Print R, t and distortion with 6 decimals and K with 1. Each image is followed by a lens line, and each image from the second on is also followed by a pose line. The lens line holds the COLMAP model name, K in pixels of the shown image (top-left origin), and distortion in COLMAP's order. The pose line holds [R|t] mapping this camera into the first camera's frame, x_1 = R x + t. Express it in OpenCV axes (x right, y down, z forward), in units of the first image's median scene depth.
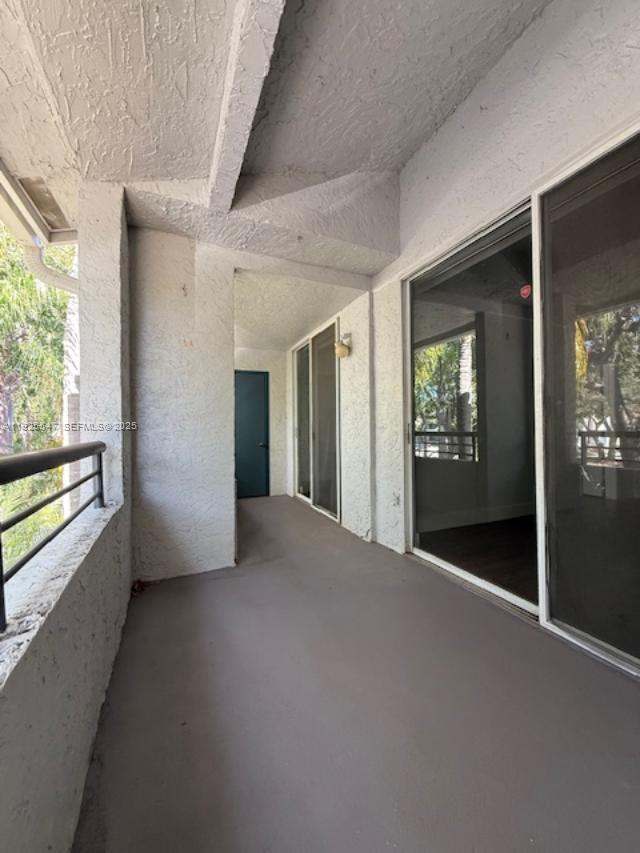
lens RADIAL K [[340.1, 0, 319.9], [0, 340.1, 423.1], [0, 0, 1]] dist [0.001100, -0.000264]
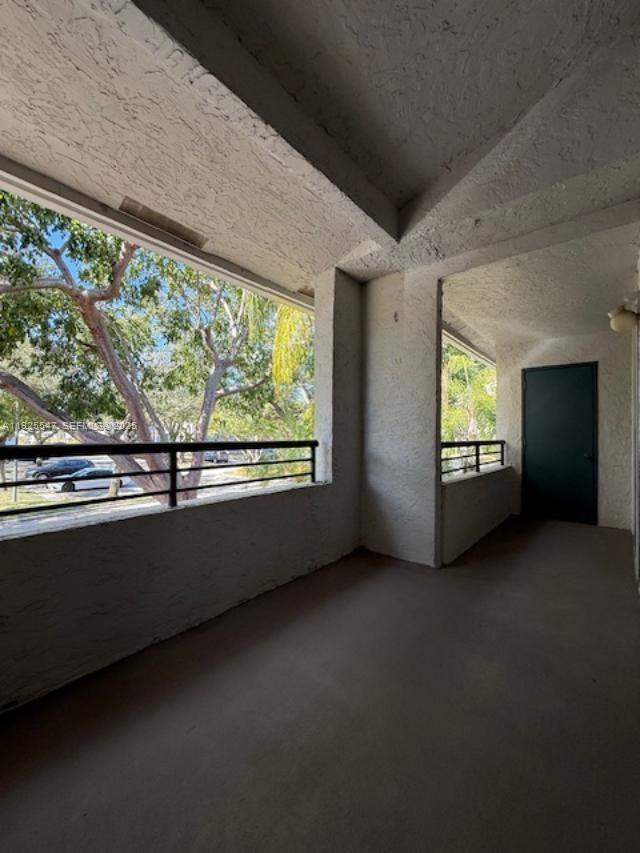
lens RADIAL K [[340.1, 0, 319.9], [0, 340.1, 423.1], [0, 0, 1]] dist [0.001100, -0.000264]
pose [[0.435930, -0.007892, -0.899946, 0.551919], [-0.002820, 0.999945, -0.010134, -0.006913], [0.899976, 0.006955, 0.435883, 0.241628]]
